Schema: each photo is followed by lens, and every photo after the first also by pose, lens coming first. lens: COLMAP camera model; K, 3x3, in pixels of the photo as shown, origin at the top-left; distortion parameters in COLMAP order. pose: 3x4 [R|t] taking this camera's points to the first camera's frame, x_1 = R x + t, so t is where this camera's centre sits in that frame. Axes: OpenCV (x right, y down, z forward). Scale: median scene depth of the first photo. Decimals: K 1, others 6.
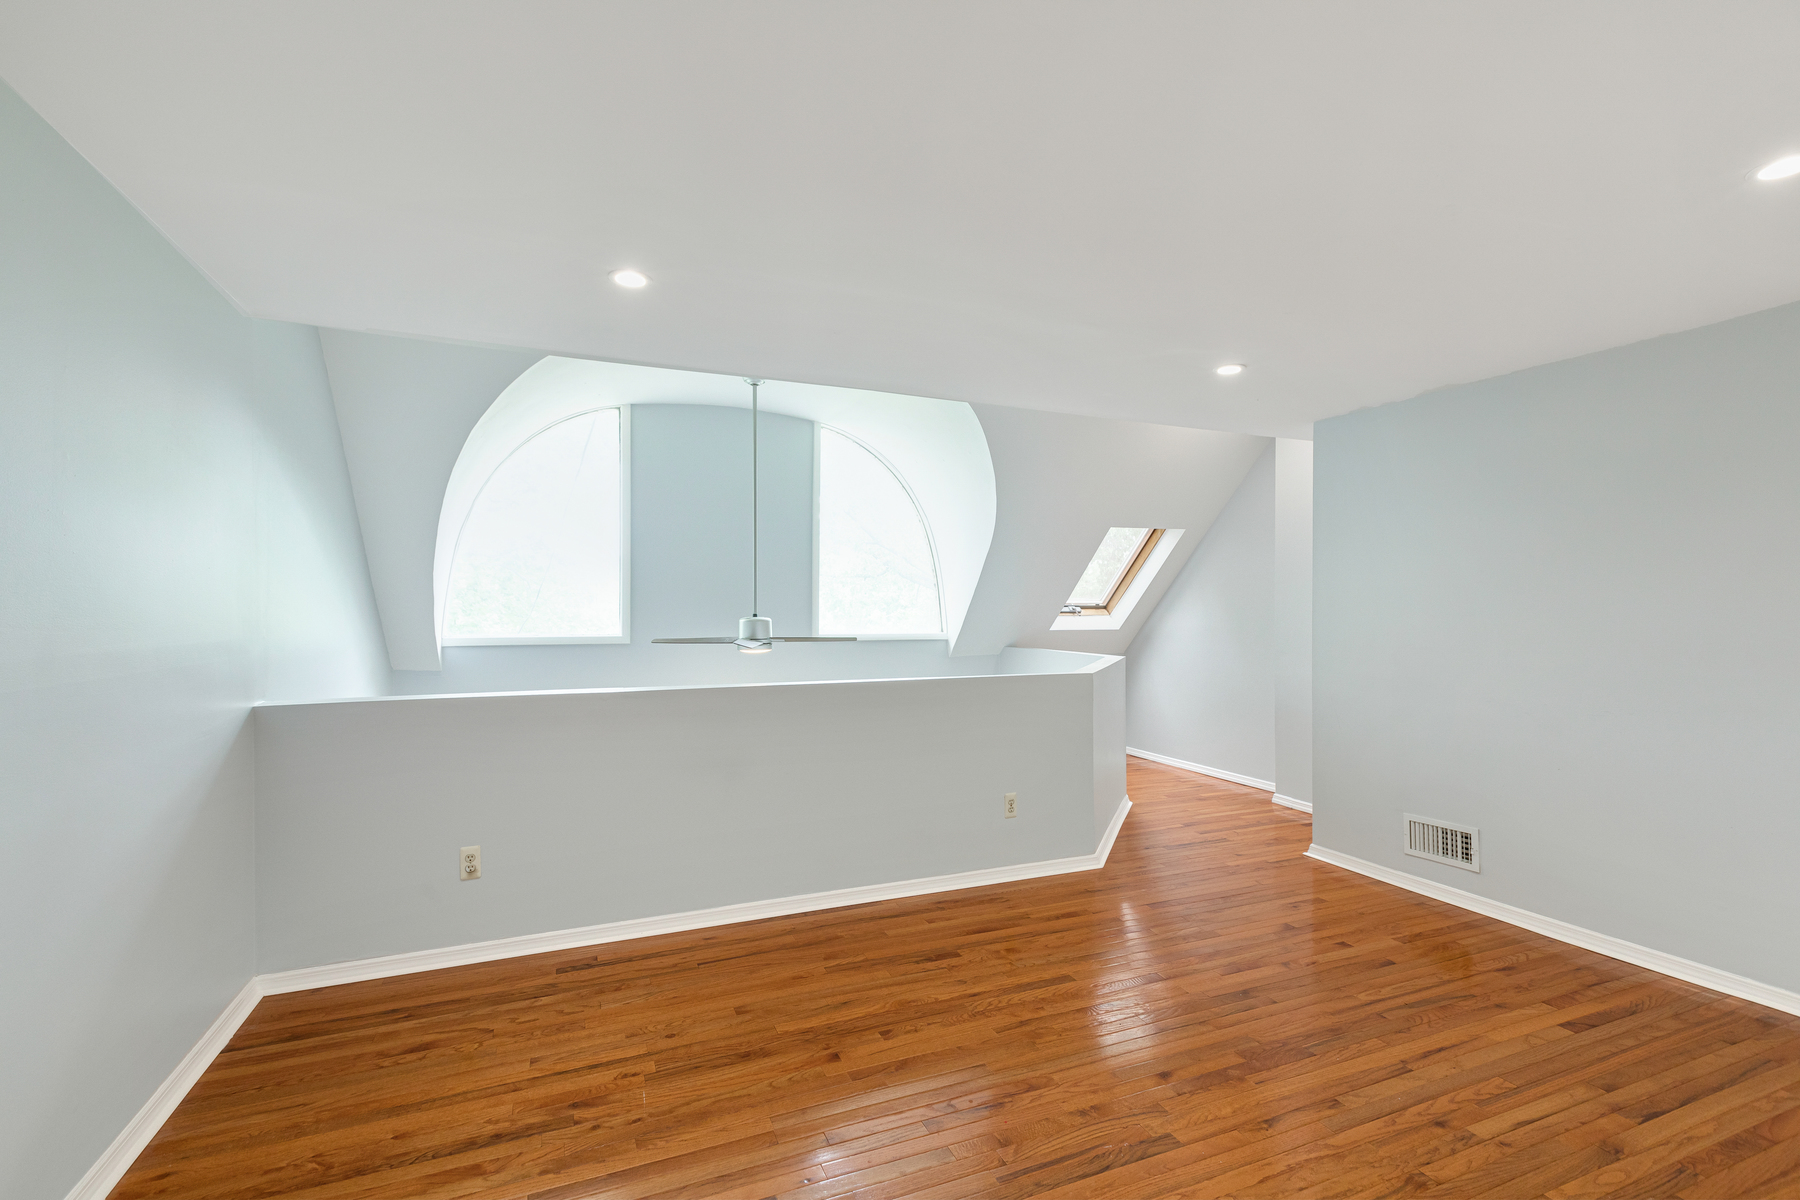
lens RADIAL K [[821.6, 0, 893.1], [0, 821.6, 606.3], [0, 0, 1]] dist [0.011757, -0.002944]
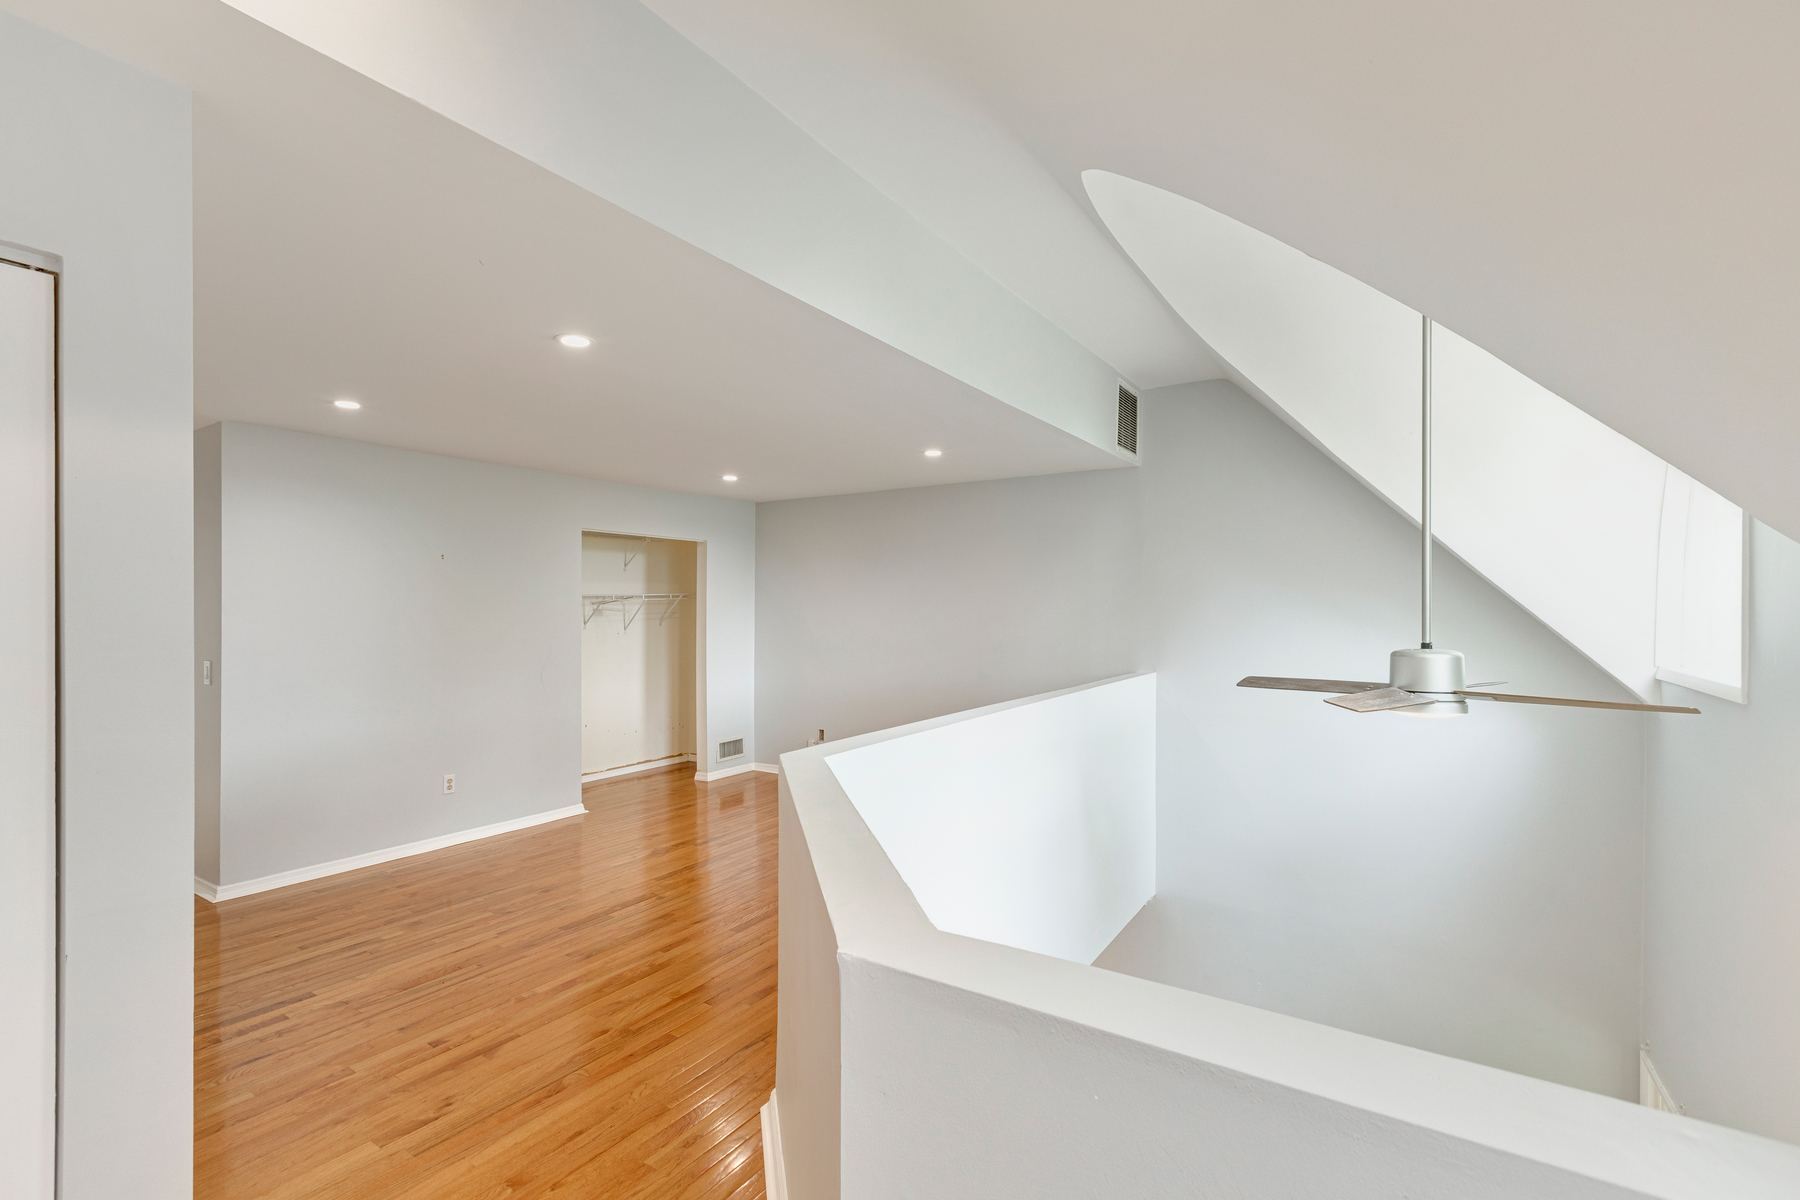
lens RADIAL K [[821.6, 0, 902.3], [0, 821.6, 600.4], [0, 0, 1]] dist [0.011757, -0.002944]
pose [[-0.832519, -0.005802, -0.553966, 0.851253], [0.002840, 0.999887, -0.014740, -0.022474], [0.553989, -0.013845, -0.832409, 2.679314]]
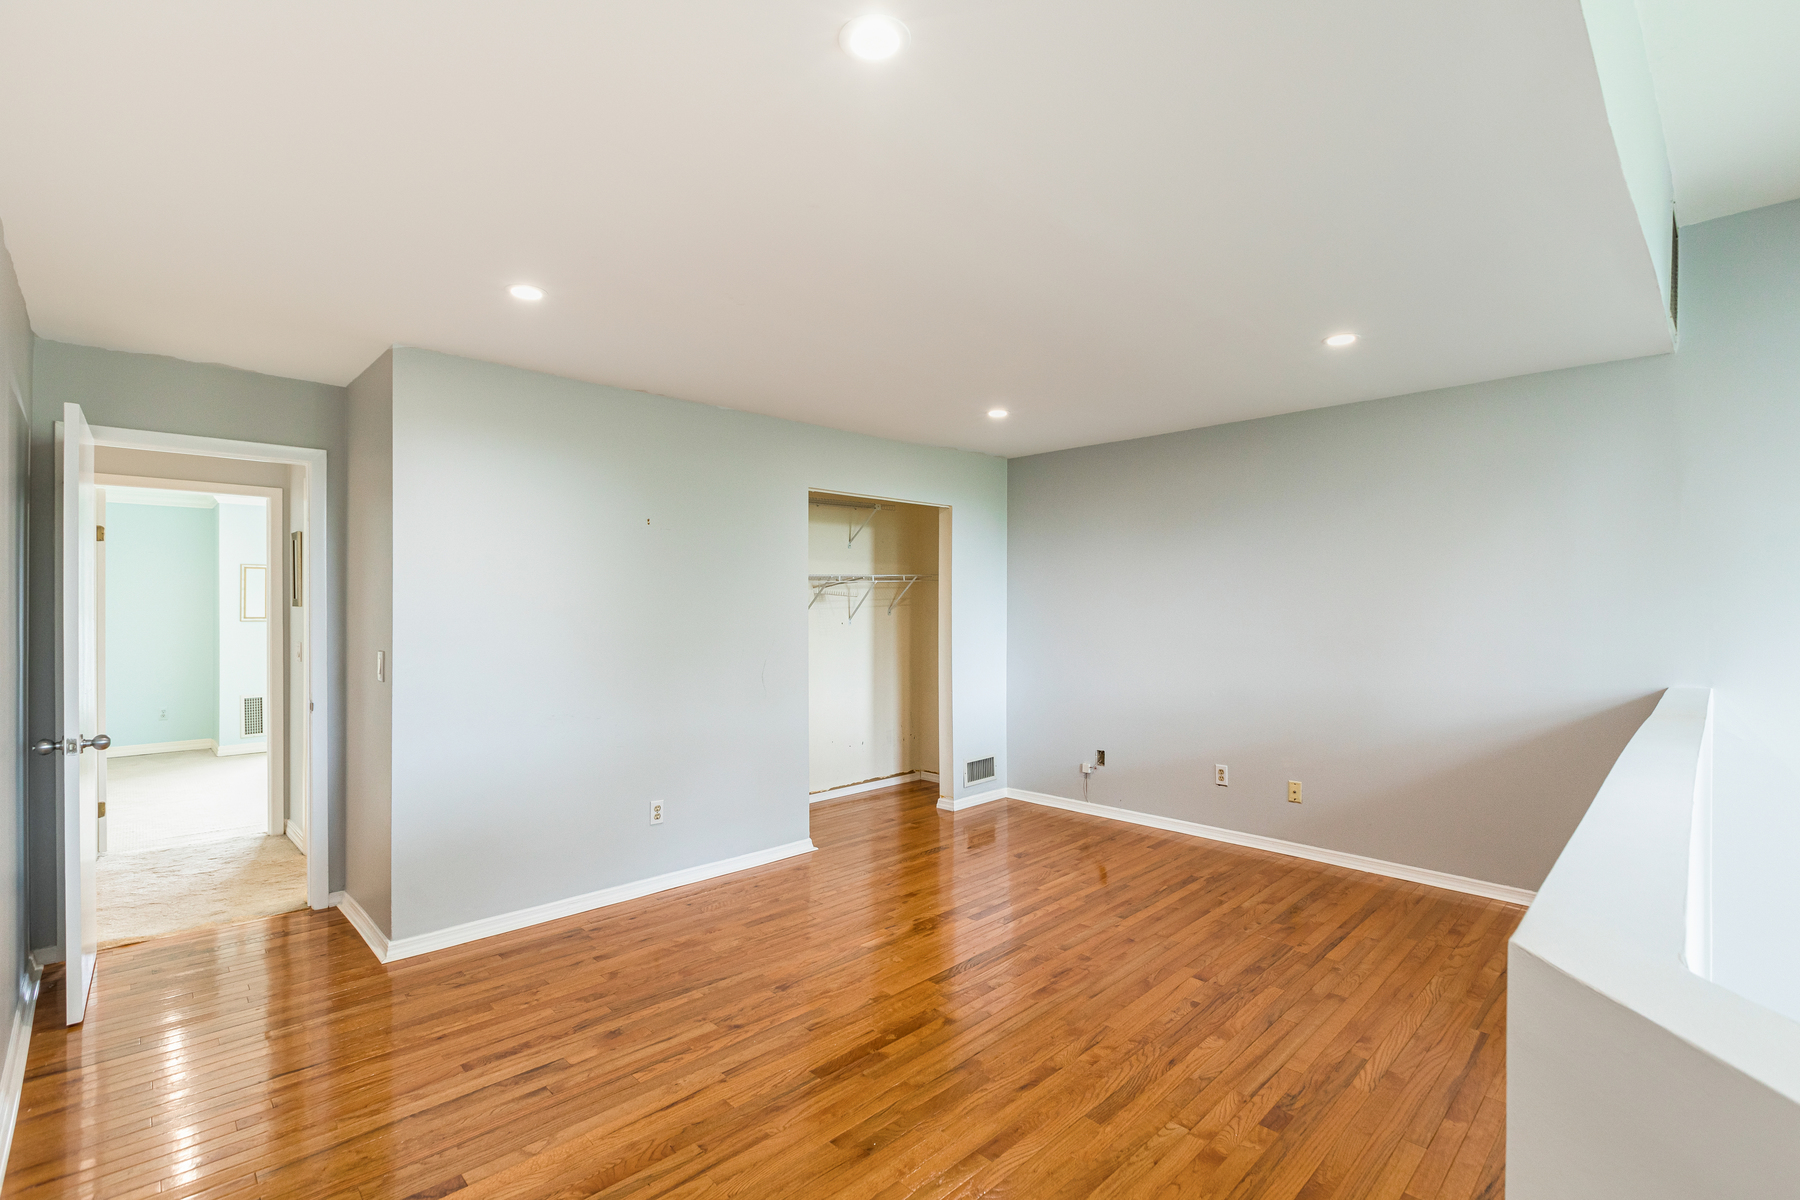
lens RADIAL K [[821.6, 0, 884.4], [0, 821.6, 598.0], [0, 0, 1]] dist [0.011757, -0.002944]
pose [[-0.937760, -0.001893, -0.347280, 0.792942], [0.002734, 0.999914, -0.012834, 0.005227], [0.347274, -0.012984, -0.937674, 2.007683]]
